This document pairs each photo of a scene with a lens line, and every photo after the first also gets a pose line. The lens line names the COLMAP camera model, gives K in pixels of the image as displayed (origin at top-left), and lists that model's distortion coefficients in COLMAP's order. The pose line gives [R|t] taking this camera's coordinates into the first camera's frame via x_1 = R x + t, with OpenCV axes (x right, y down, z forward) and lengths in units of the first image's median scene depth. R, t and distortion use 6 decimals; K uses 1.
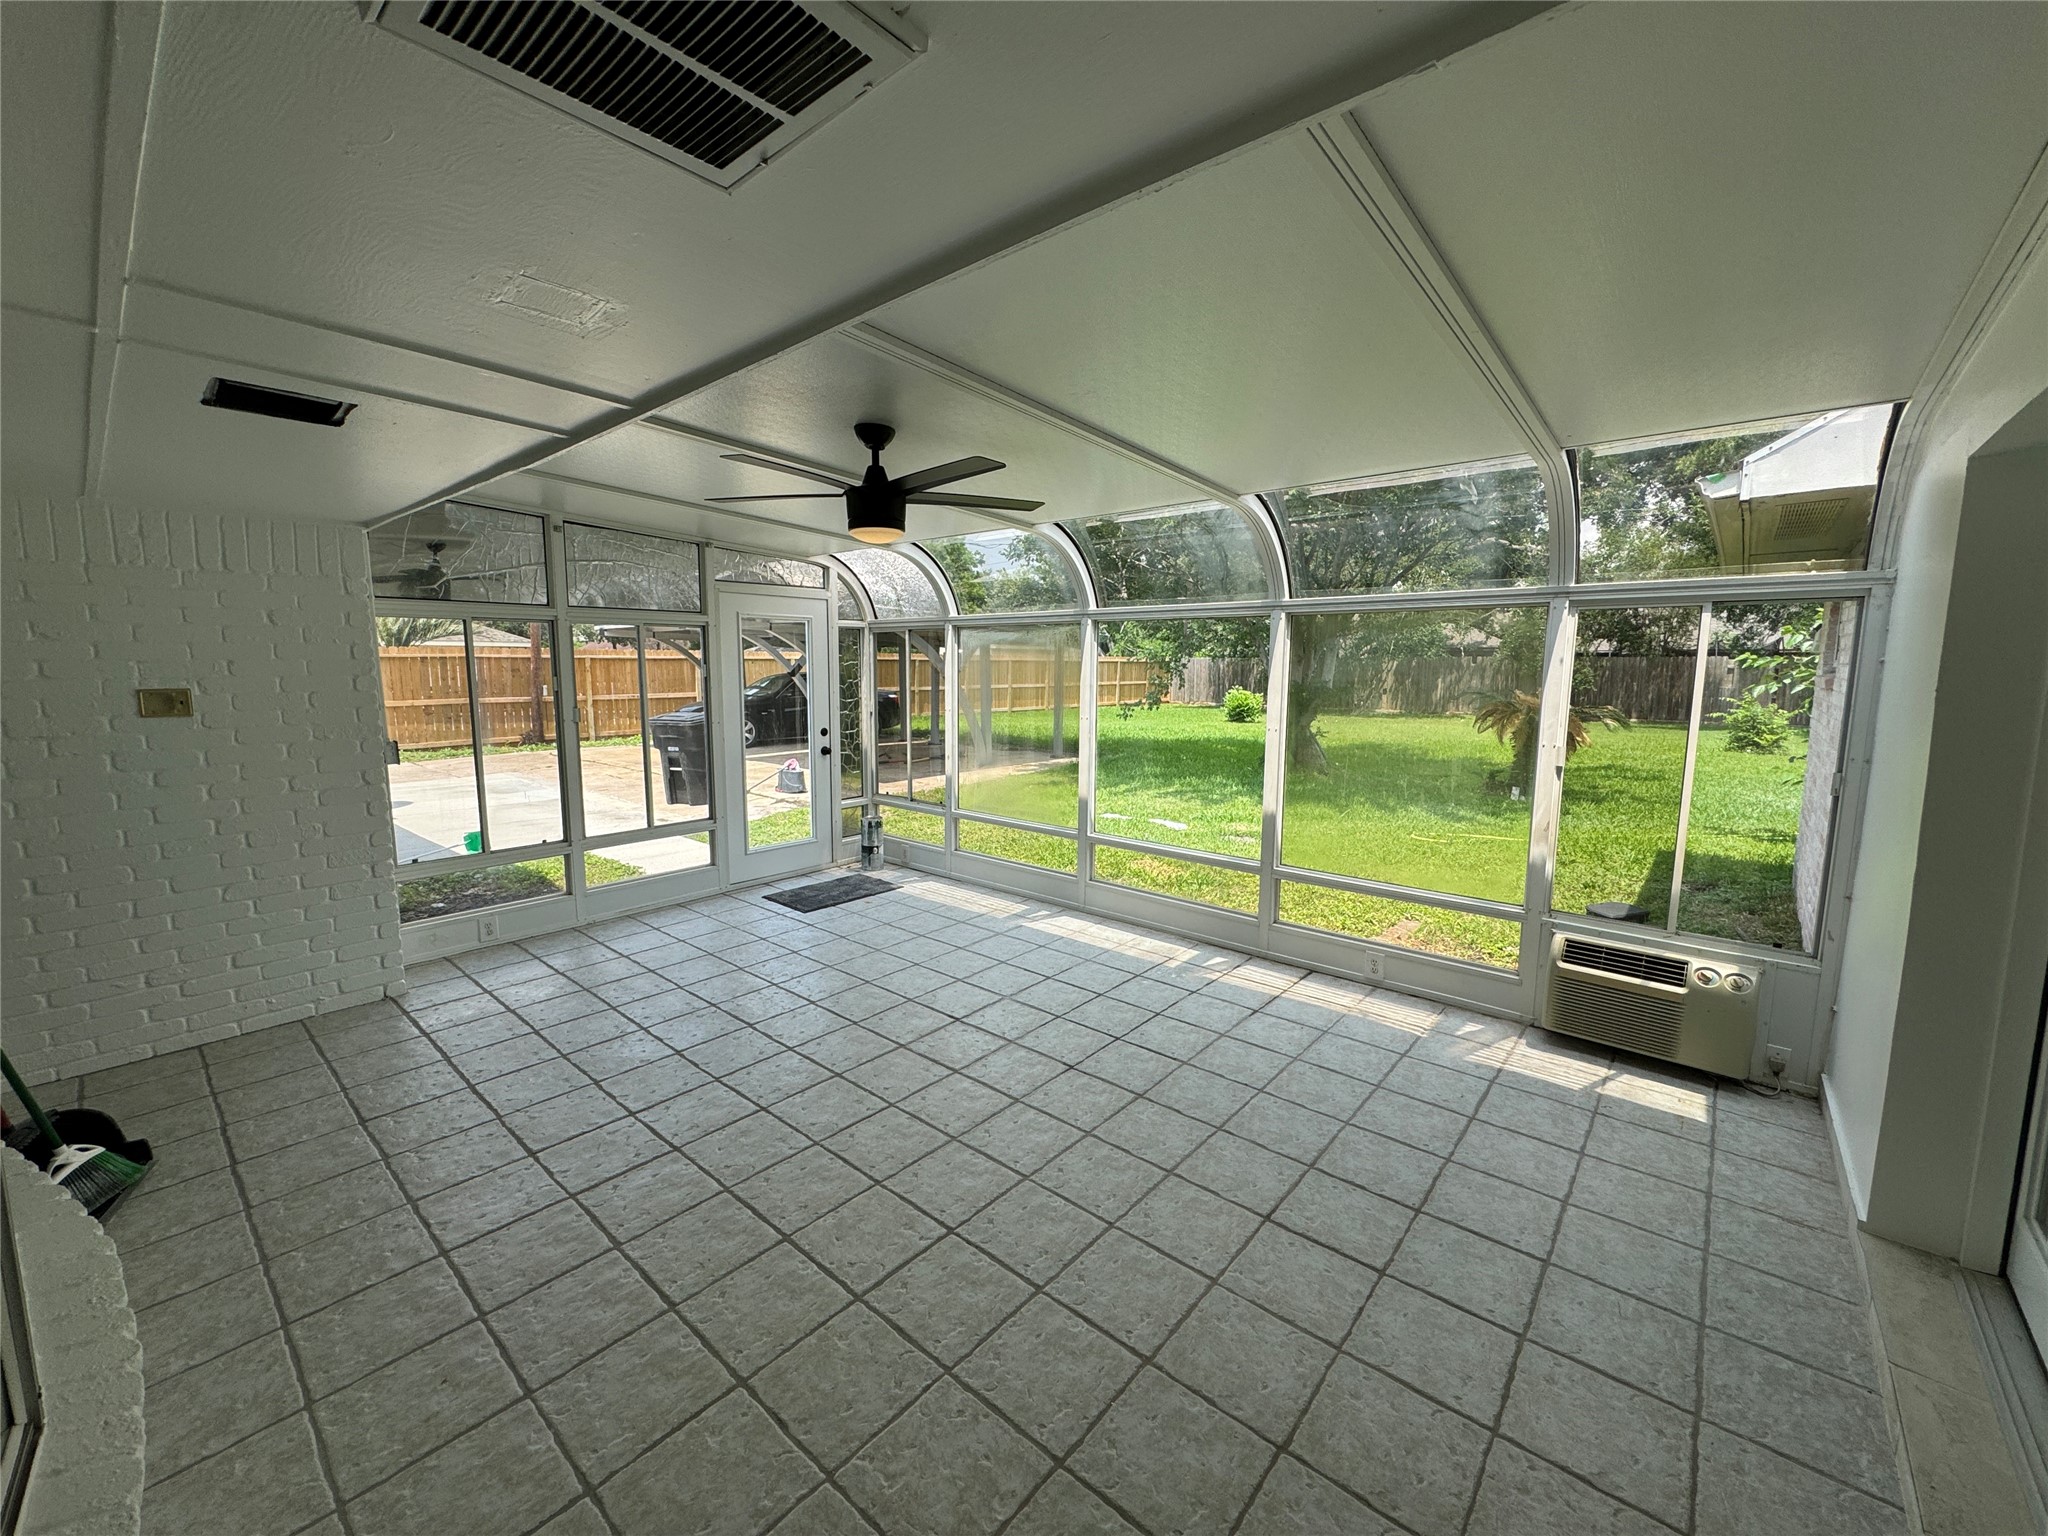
lens RADIAL K [[816.5, 0, 1019.3], [0, 816.5, 762.6], [0, 0, 1]] dist [-0.003041, 0.000239]
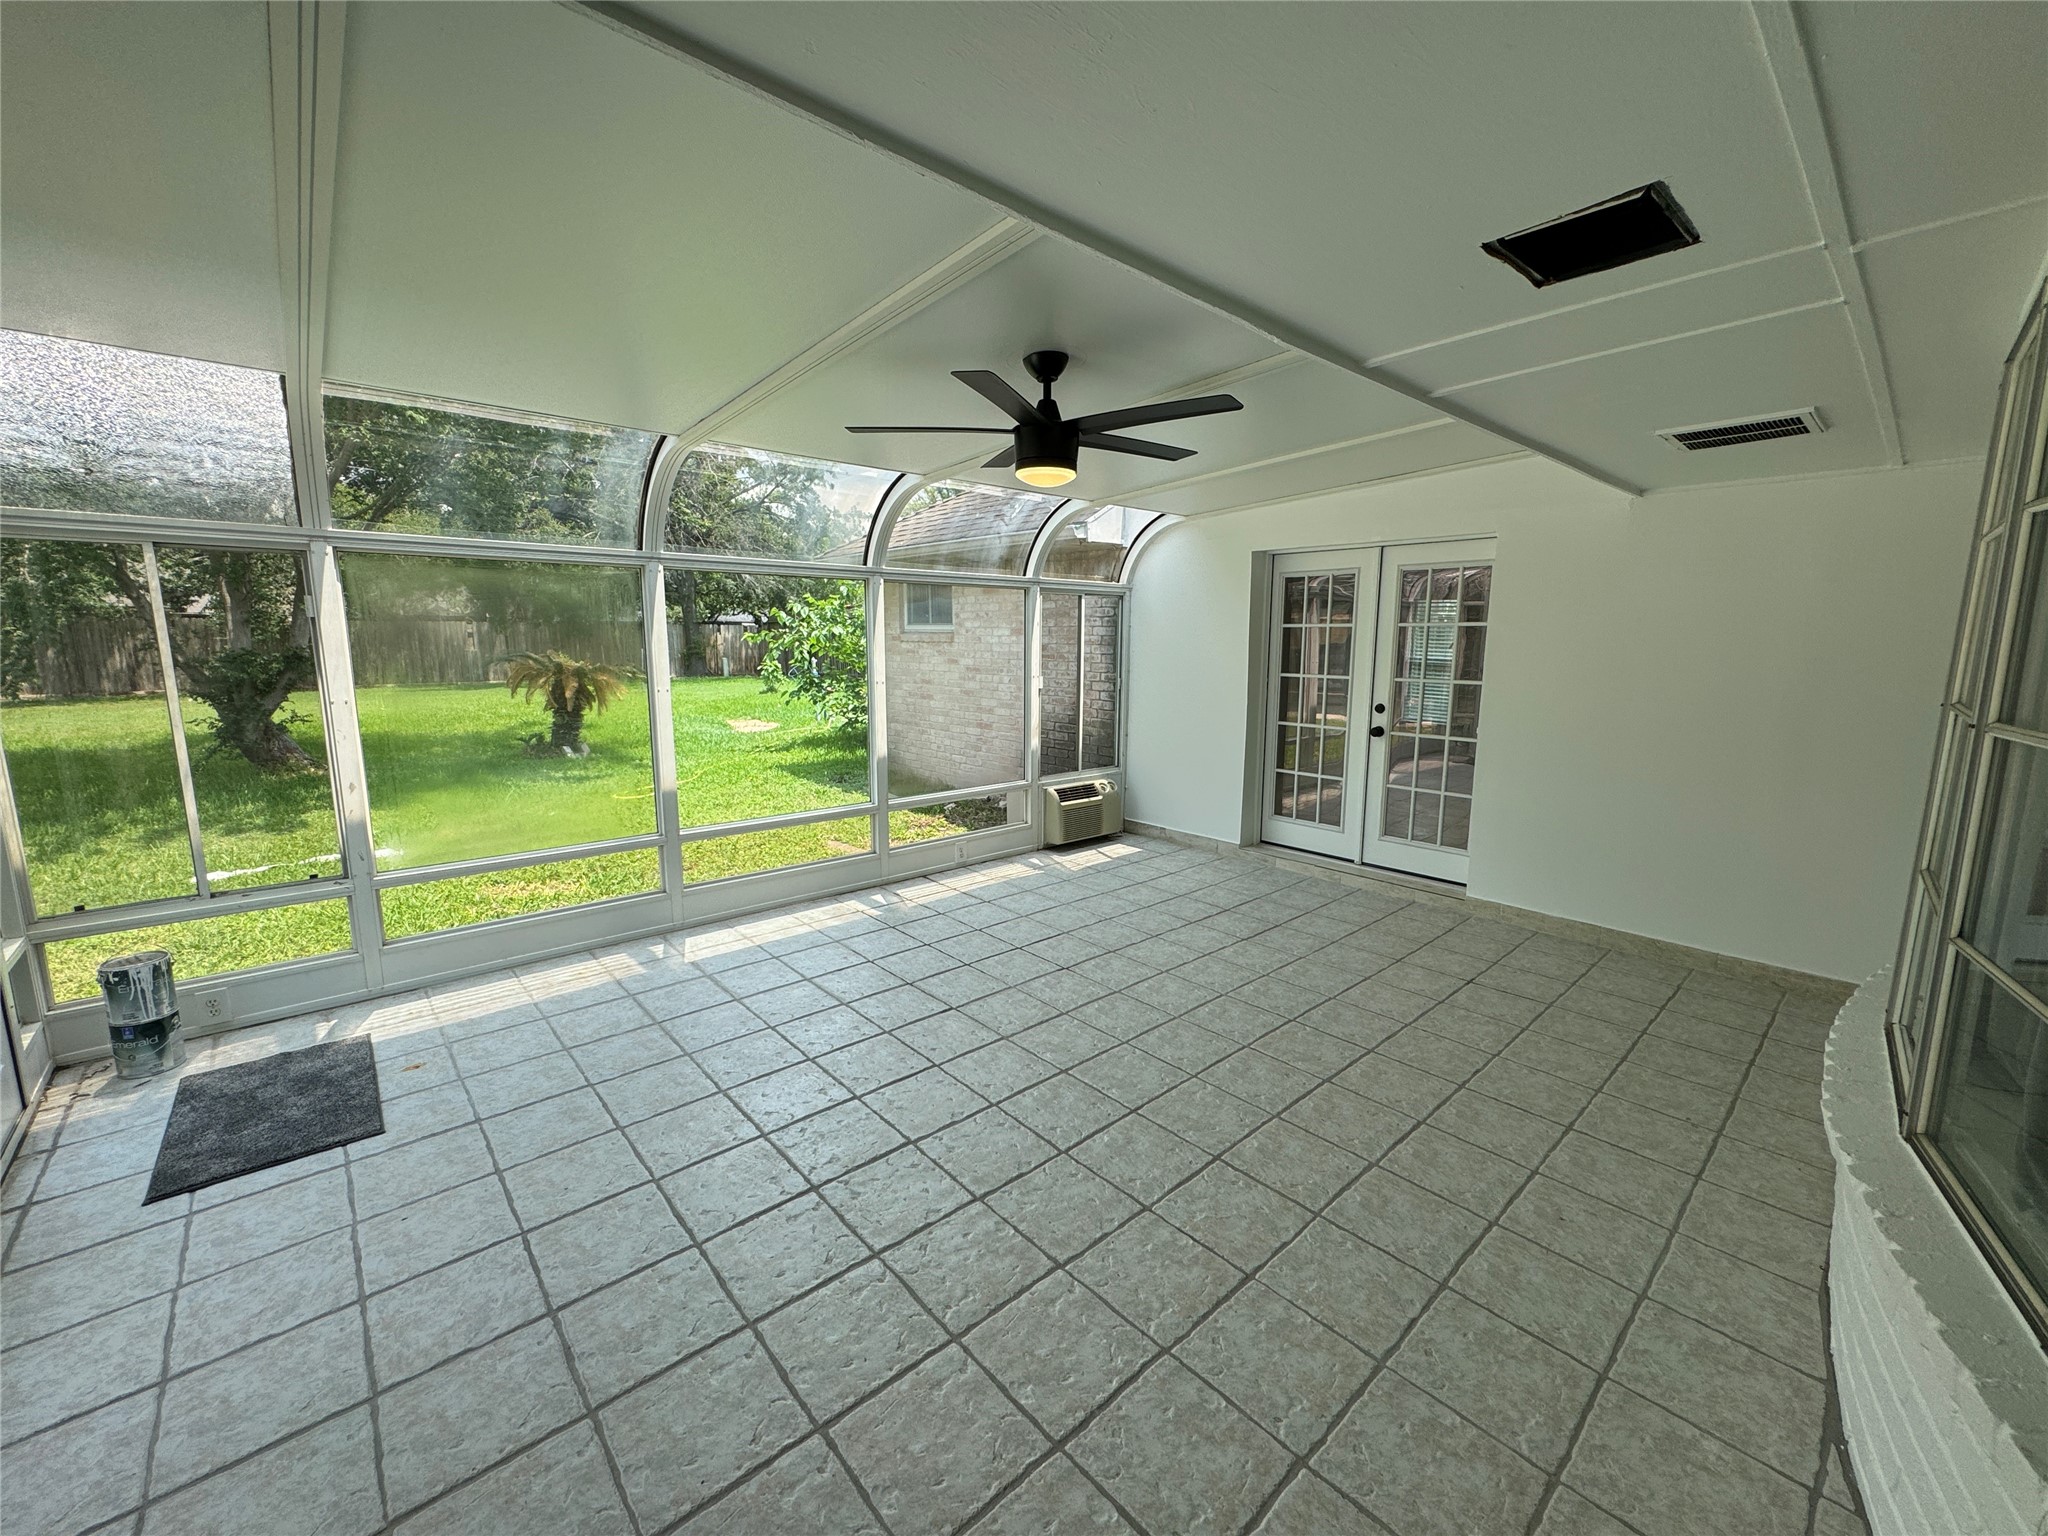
lens RADIAL K [[816.5, 0, 1020.1], [0, 816.5, 769.8], [0, 0, 1]] dist [-0.003041, 0.000239]
pose [[0.131816, -0.164096, 0.977598, -0.809298], [0.114128, 0.982157, 0.149473, -0.070952], [-0.984682, 0.091868, 0.148192, 0.666374]]
